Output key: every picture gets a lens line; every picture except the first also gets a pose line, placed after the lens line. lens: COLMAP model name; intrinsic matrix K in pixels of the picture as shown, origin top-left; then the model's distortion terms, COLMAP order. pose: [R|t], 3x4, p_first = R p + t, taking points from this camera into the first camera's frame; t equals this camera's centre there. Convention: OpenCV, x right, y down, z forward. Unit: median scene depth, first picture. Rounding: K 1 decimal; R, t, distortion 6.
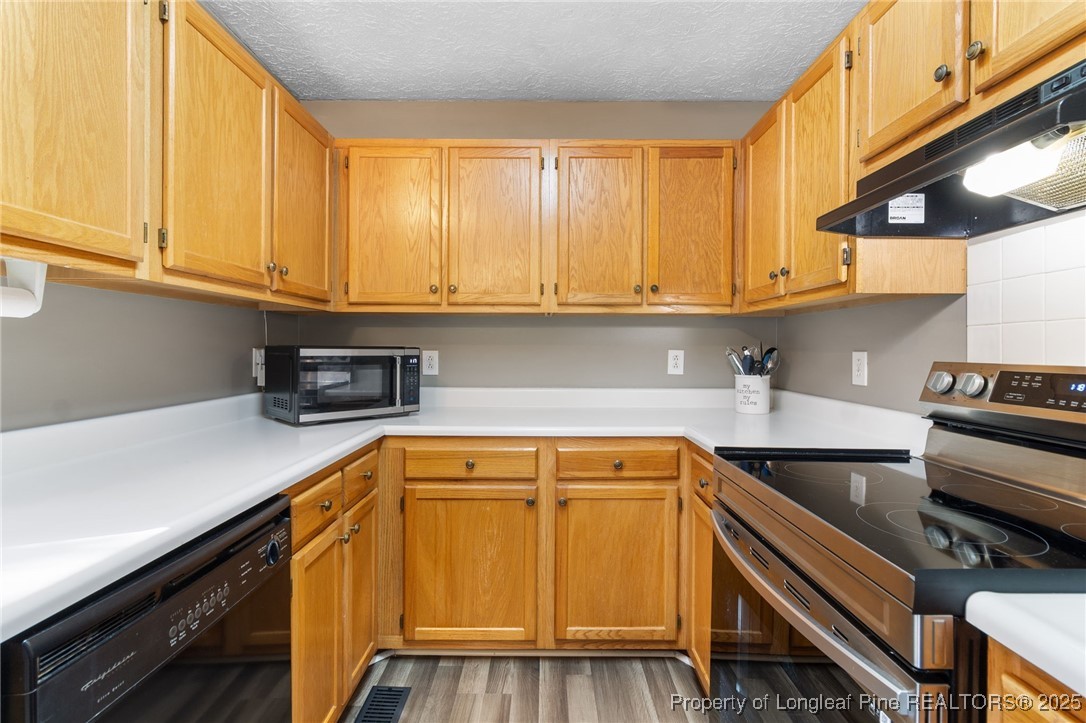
lens RADIAL K [[502.9, 0, 544.3], [0, 502.9, 353.9], [0, 0, 1]] dist [0.008099, -0.002351]
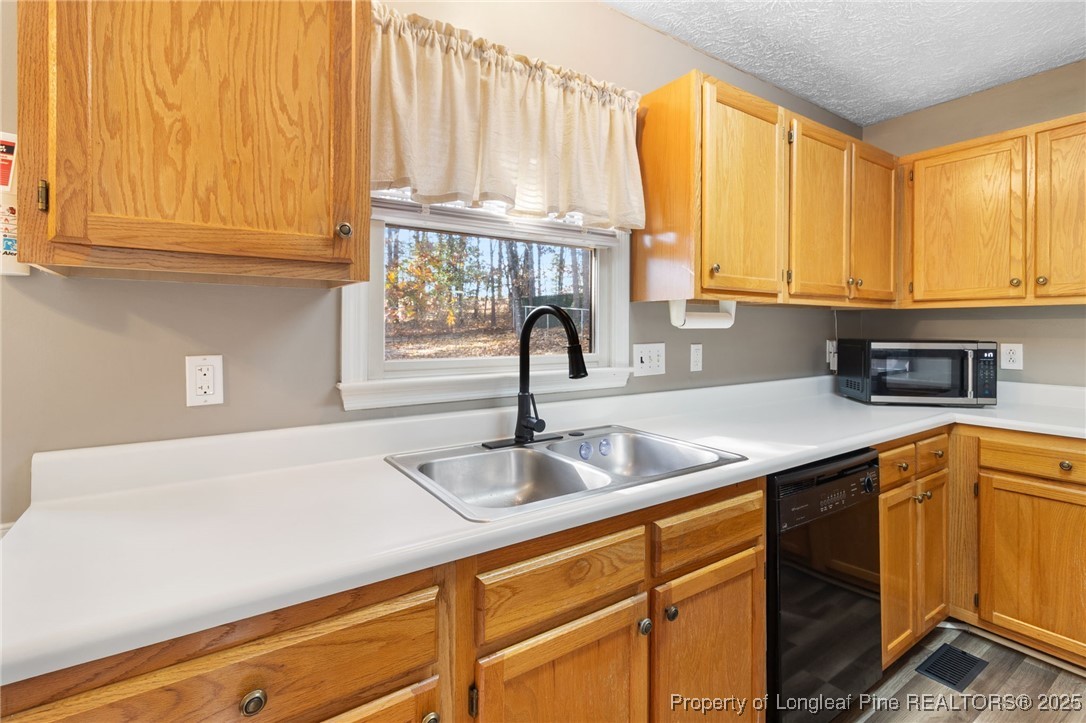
lens RADIAL K [[502.9, 0, 545.7], [0, 502.9, 327.7], [0, 0, 1]] dist [0.008099, -0.002351]
pose [[0.564167, -0.006203, -0.825637, 0.089815], [-0.006639, 0.999905, -0.012048, -0.025788], [0.825634, 0.012278, 0.564073, -0.362587]]
